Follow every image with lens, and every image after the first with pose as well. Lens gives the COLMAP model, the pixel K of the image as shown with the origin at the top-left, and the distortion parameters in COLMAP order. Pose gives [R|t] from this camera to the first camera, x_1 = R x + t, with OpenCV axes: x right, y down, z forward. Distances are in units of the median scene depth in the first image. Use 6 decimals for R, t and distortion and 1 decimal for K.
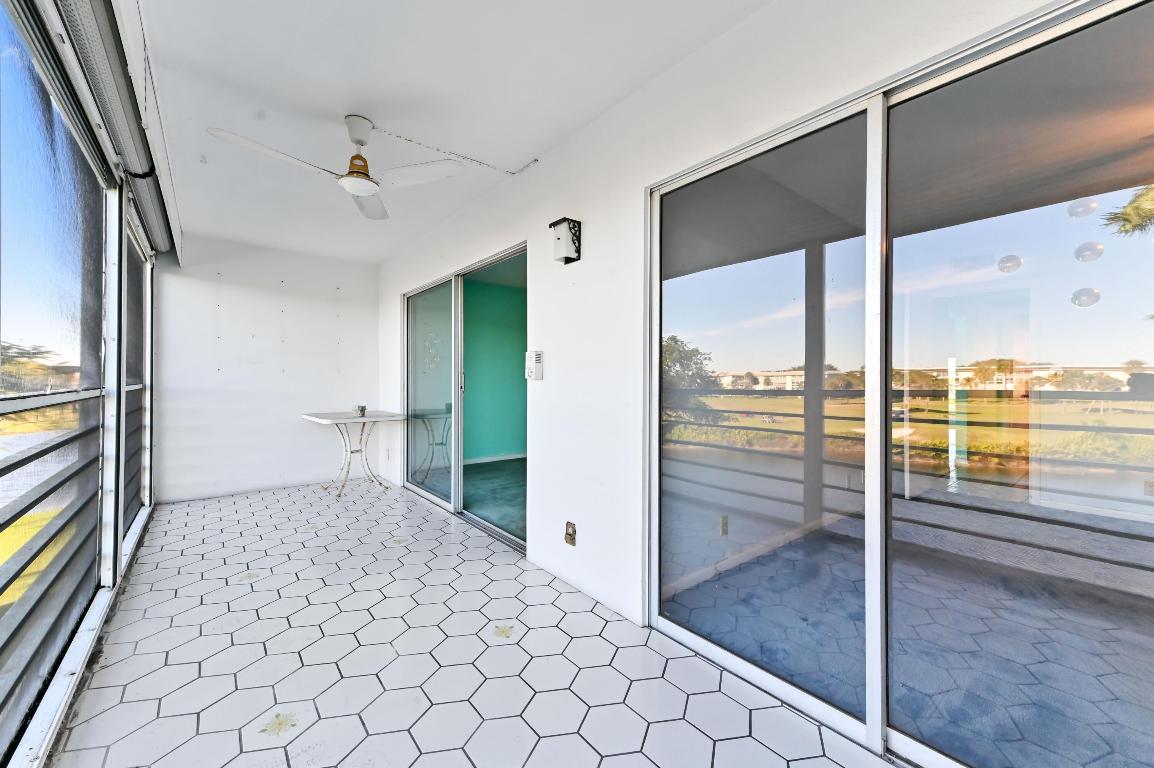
lens RADIAL K [[455.8, 0, 578.5], [0, 455.8, 390.3], [0, 0, 1]] dist [0.015058, 0.000014]
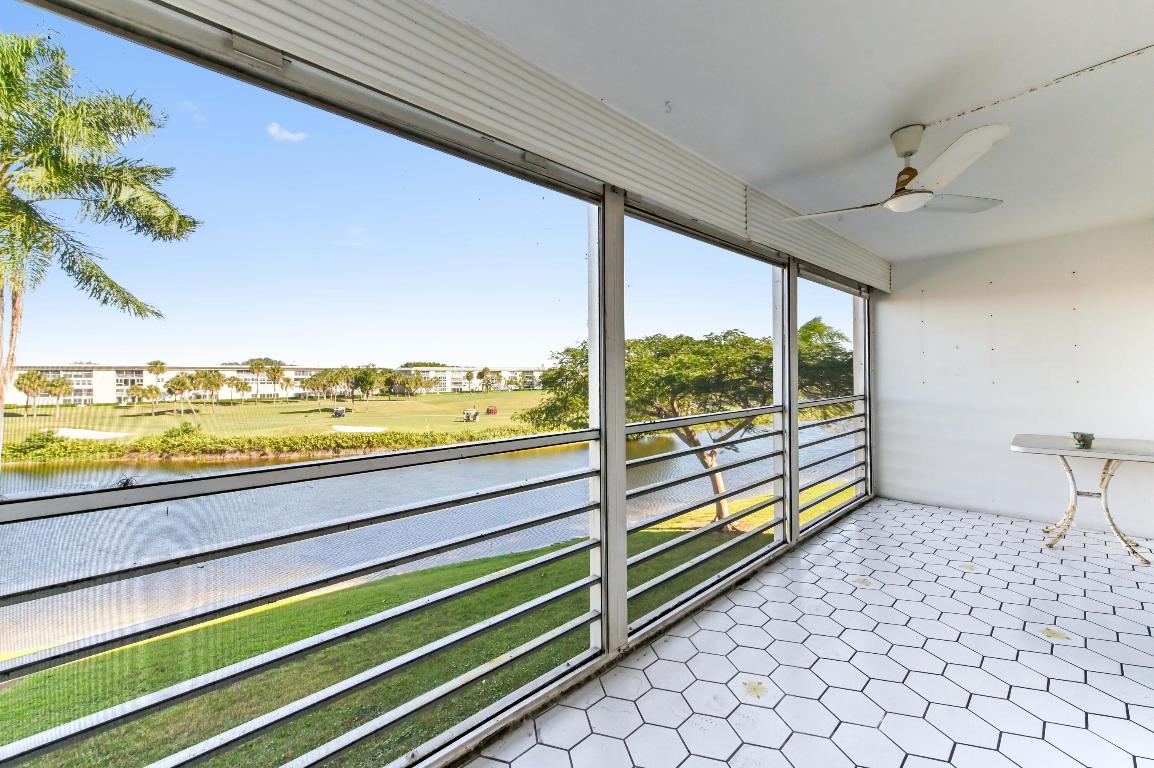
lens RADIAL K [[458.2, 0, 579.4], [0, 458.2, 375.1], [0, 0, 1]] dist [0.017233, 0.000230]
pose [[0.059789, -0.010044, -0.998160, 0.408813], [-0.005047, 0.999934, -0.010364, -0.085099], [0.998198, 0.005658, 0.059735, 0.295198]]
